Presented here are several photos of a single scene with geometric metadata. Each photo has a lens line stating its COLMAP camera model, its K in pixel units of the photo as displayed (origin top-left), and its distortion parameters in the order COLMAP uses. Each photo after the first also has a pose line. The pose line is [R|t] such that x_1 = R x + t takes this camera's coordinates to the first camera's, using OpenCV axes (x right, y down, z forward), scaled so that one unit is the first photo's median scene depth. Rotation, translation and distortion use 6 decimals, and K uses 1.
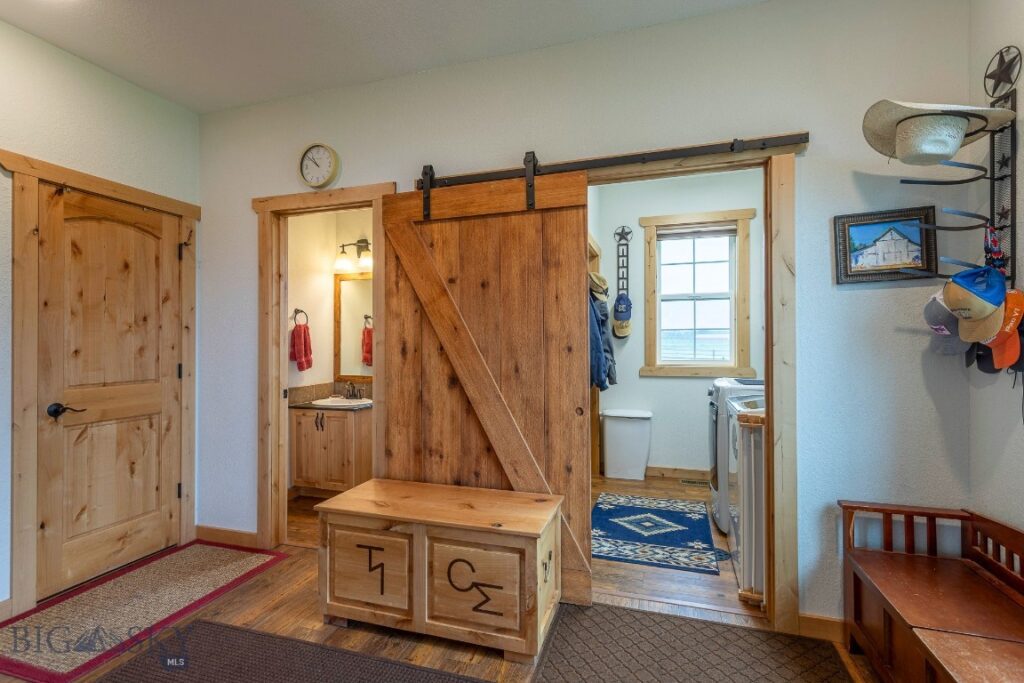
lens RADIAL K [[509.7, 0, 506.2], [0, 509.7, 341.6], [0, 0, 1]] dist [-0.000117, 0.000119]
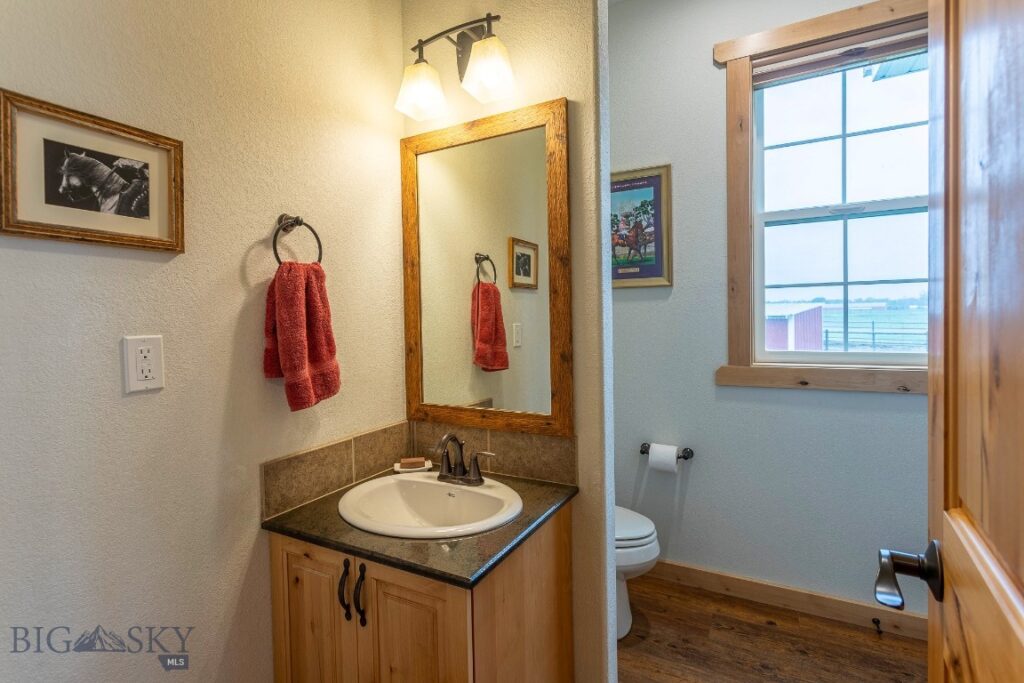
lens RADIAL K [[483.9, 0, 512.0], [0, 483.9, 341.5], [0, 0, 1]] dist [0.006049, 0.000920]
pose [[0.988736, -0.011654, -0.149218, -0.216980], [0.018879, 0.998712, 0.047091, 0.003552], [0.148477, -0.049377, 0.987682, 0.693192]]
